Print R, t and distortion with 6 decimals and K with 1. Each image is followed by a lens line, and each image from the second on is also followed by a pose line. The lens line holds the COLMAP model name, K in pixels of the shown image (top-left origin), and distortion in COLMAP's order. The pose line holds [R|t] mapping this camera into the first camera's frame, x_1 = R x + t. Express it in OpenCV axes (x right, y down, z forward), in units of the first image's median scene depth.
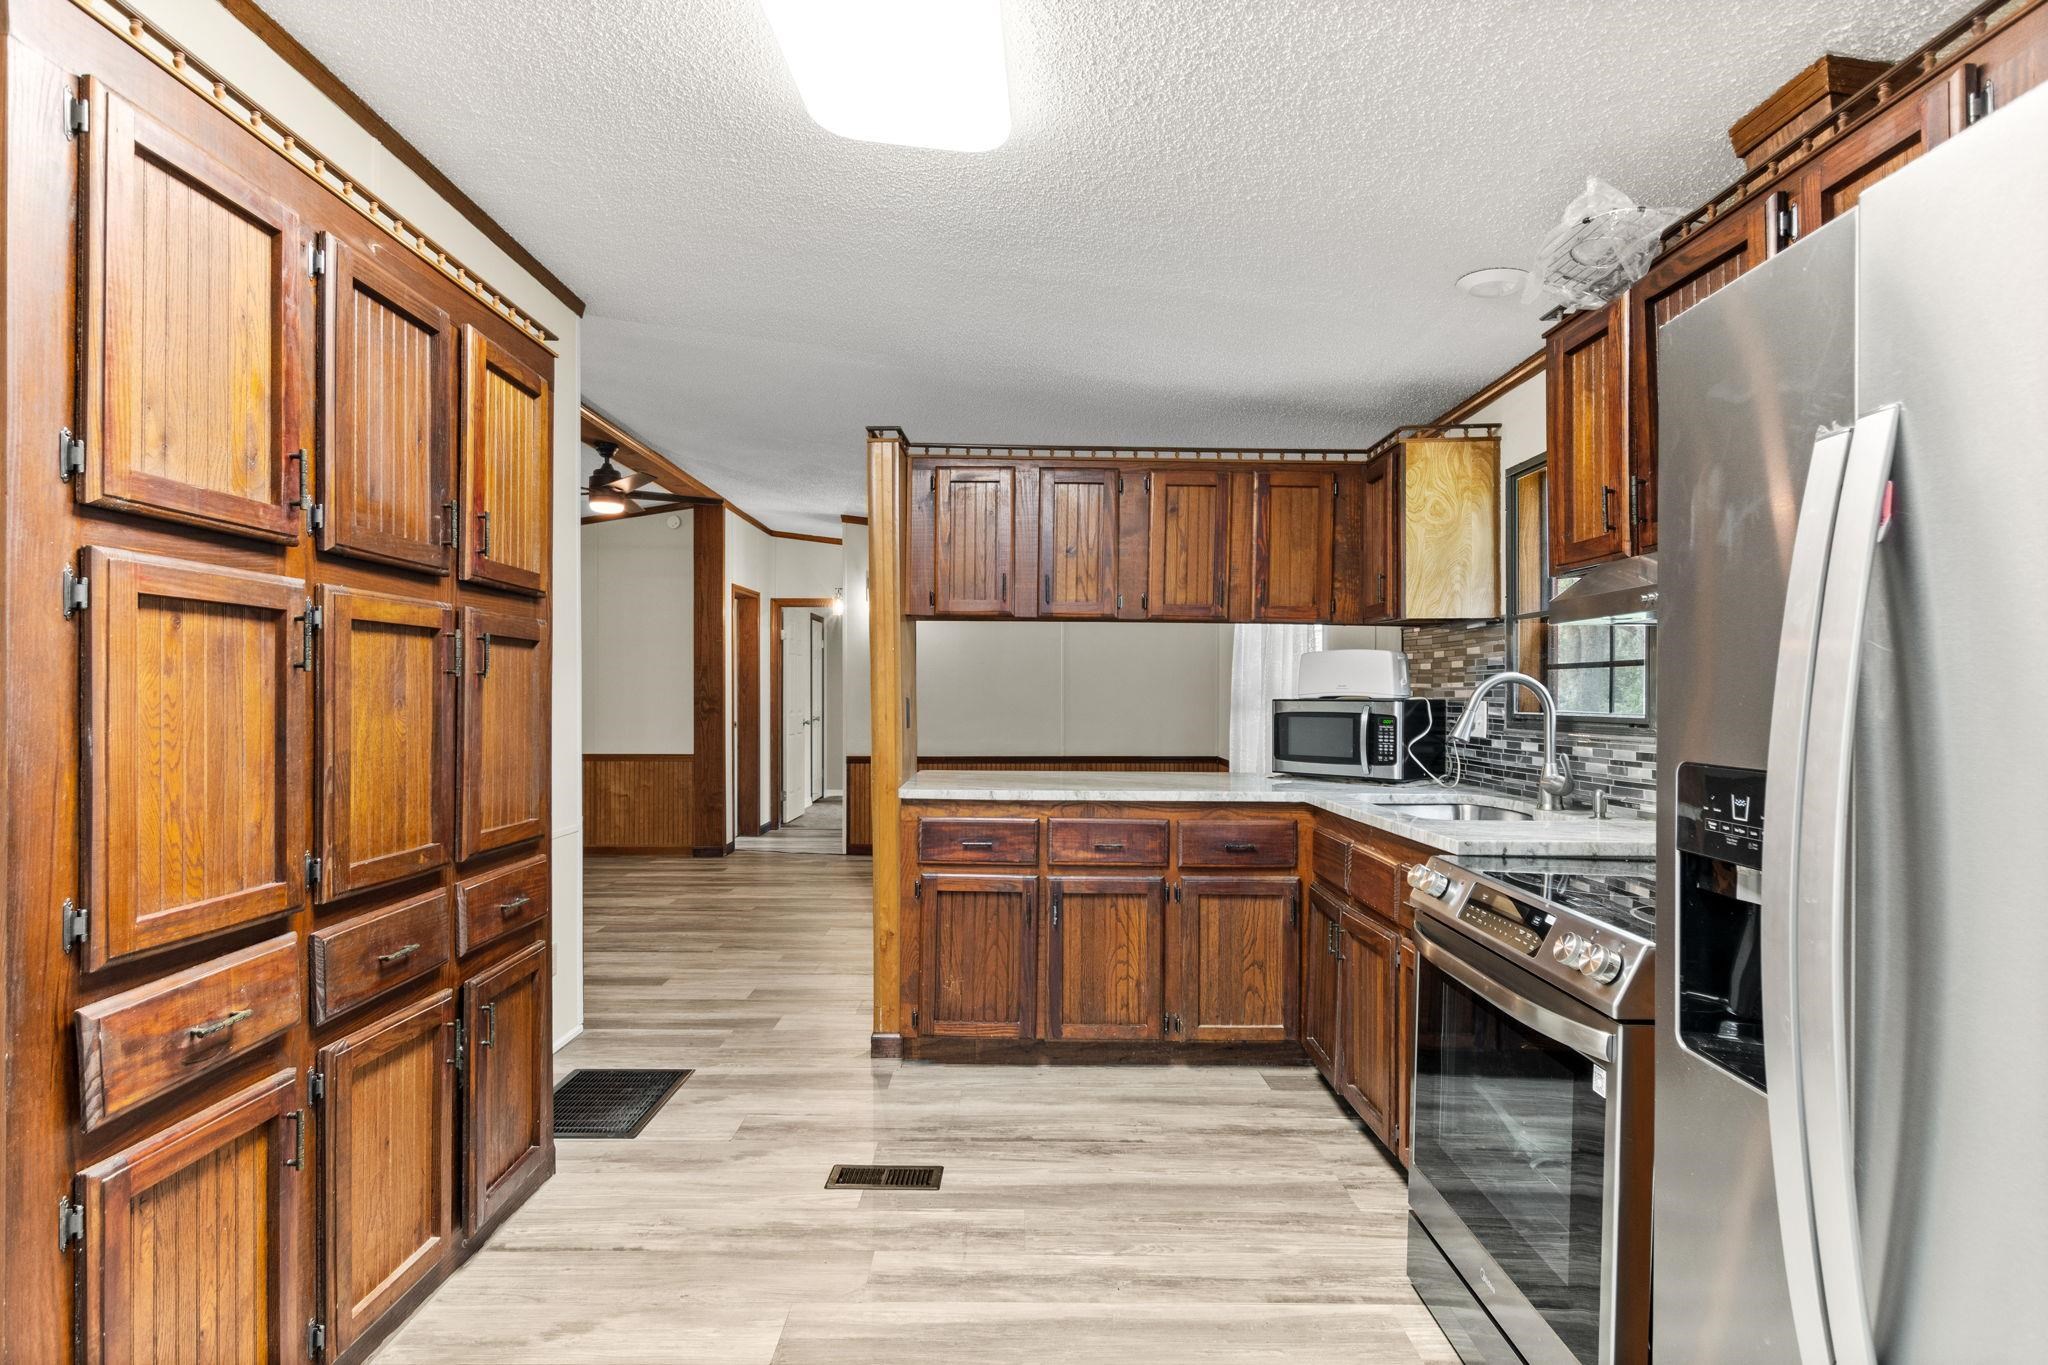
lens RADIAL K [[1043.3, 0, 1018.4], [0, 1043.3, 695.6], [0, 0, 1]] dist [0.000041, 0.000478]
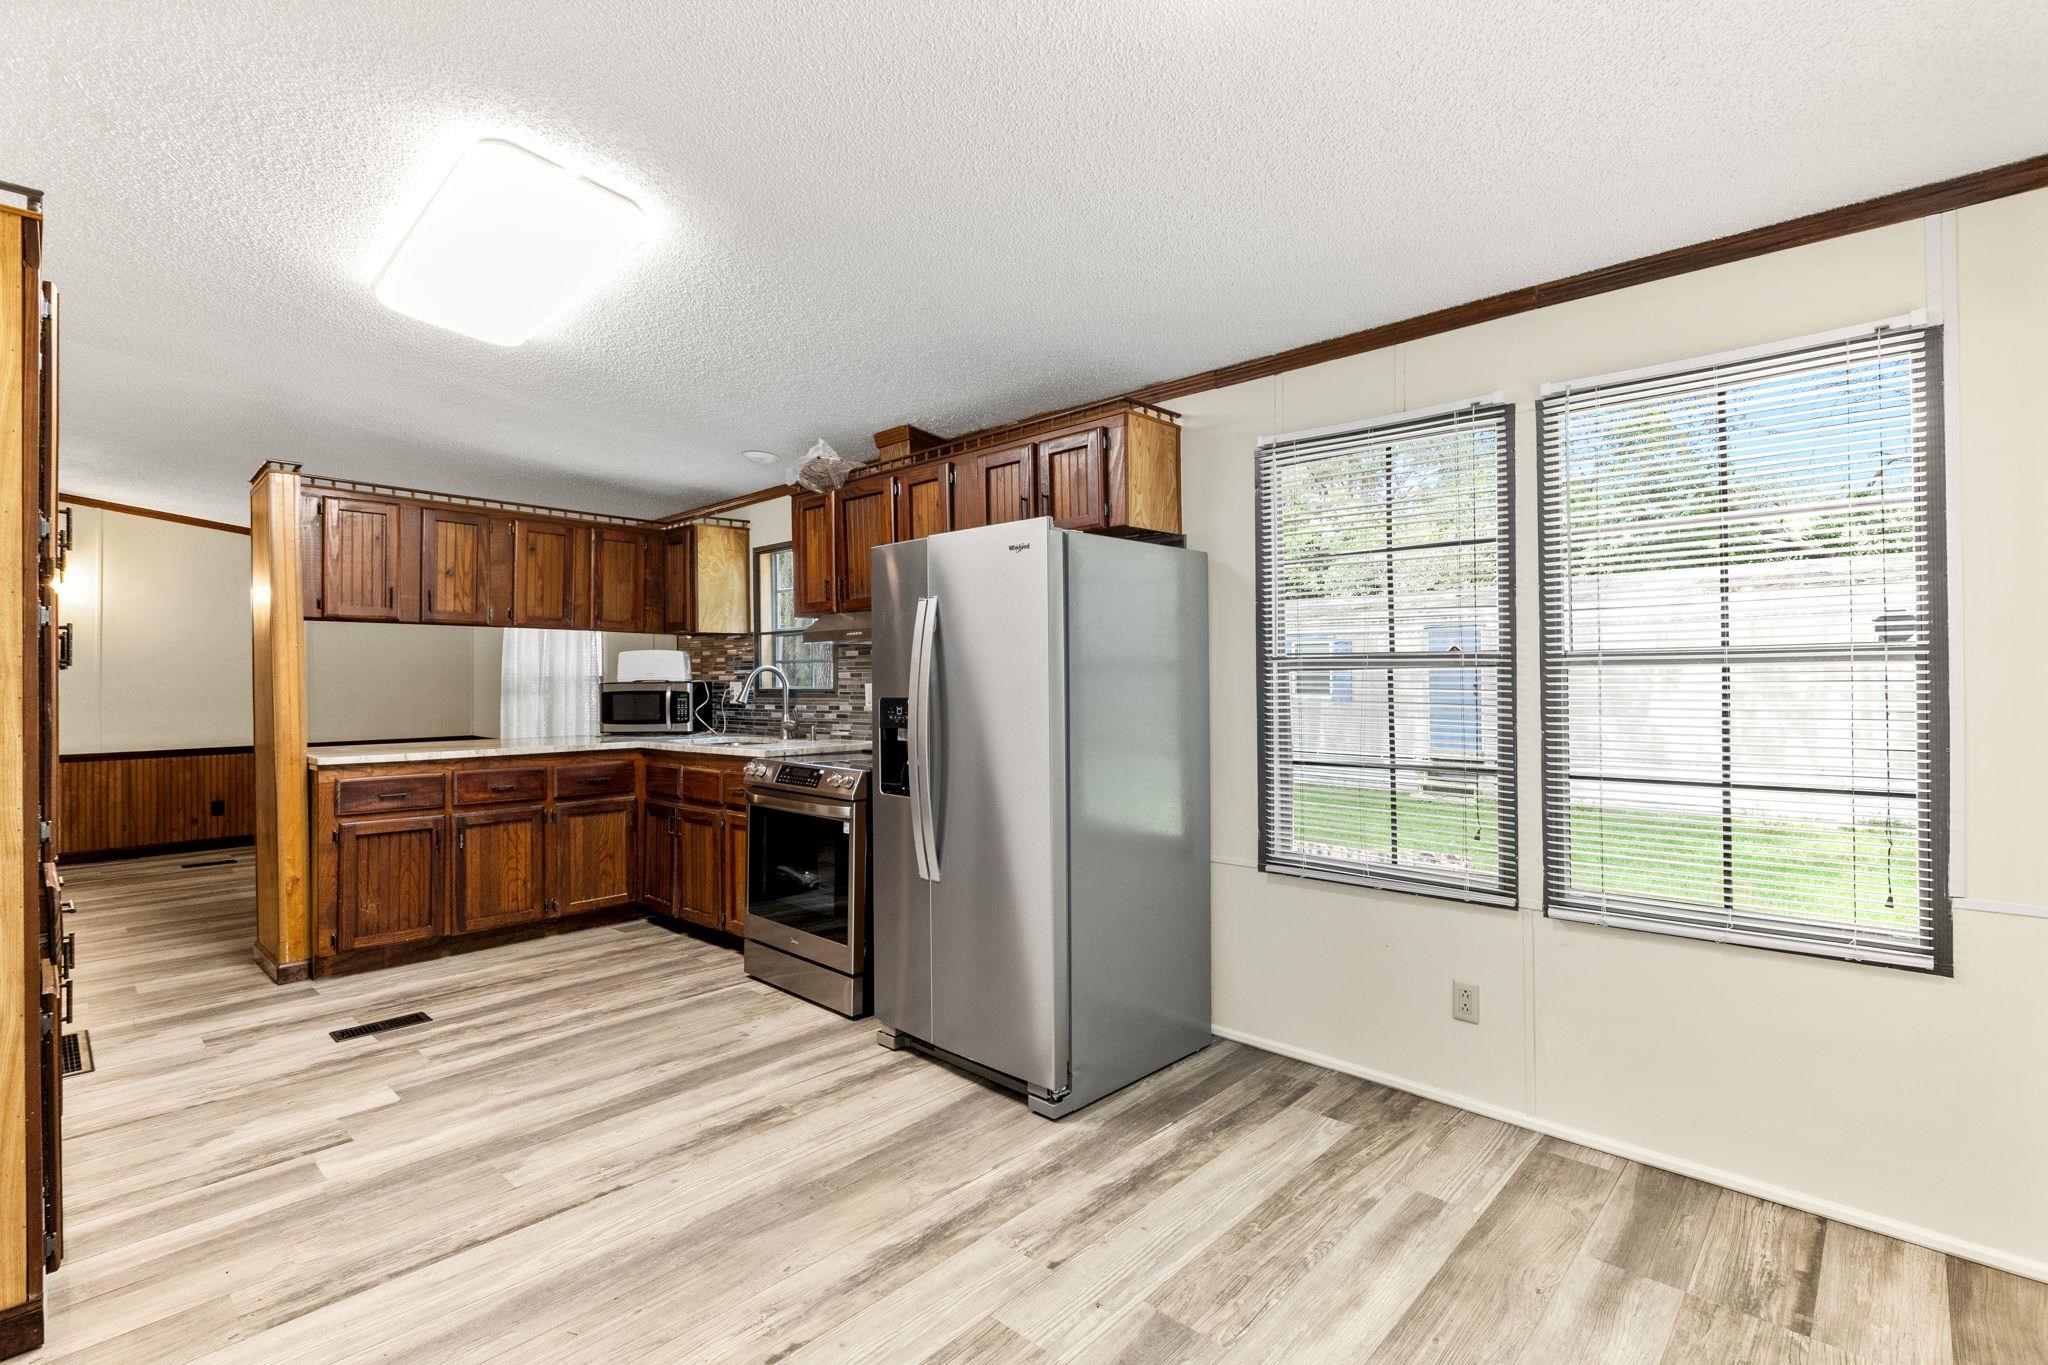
lens RADIAL K [[934.9, 0, 1028.9], [0, 934.9, 672.6], [0, 0, 1]] dist [-0.001453, -0.000985]
pose [[0.682470, -0.004737, 0.730898, -0.349575], [0.012370, 0.999911, -0.005070, 0.003551], [-0.730809, 0.012501, 0.682467, -0.385123]]
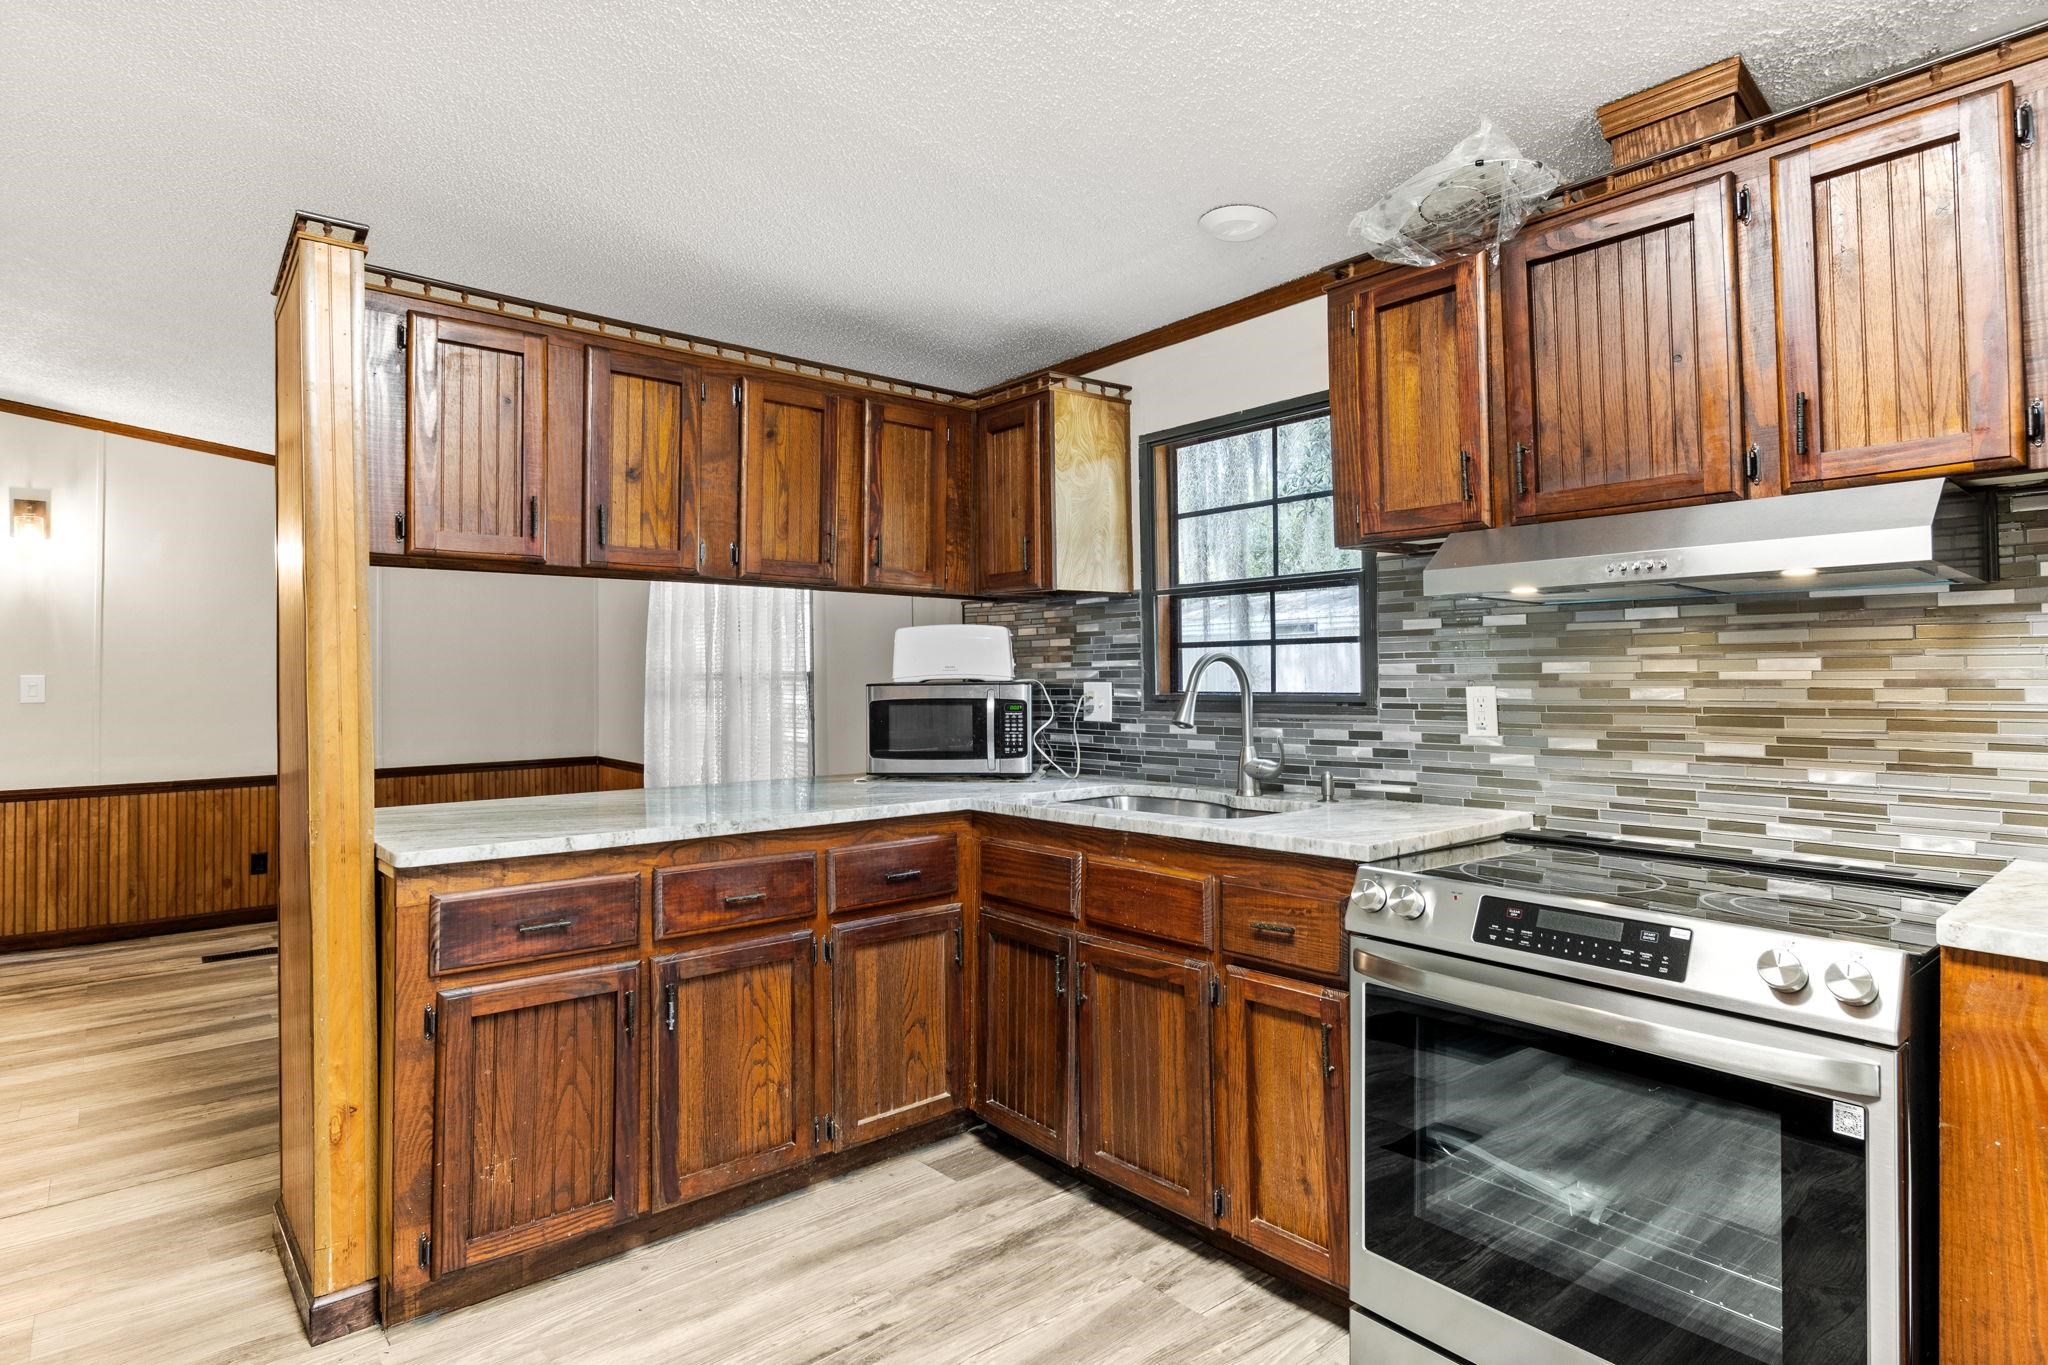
lens RADIAL K [[1066.7, 0, 1023.7], [0, 1066.7, 653.7], [0, 0, 1]] dist [0.005135, 0.001438]
pose [[0.763390, 0.001880, 0.645935, -0.229787], [0.014285, 0.999702, -0.019792, -0.002528], [-0.645779, 0.024336, 0.763136, 0.330388]]
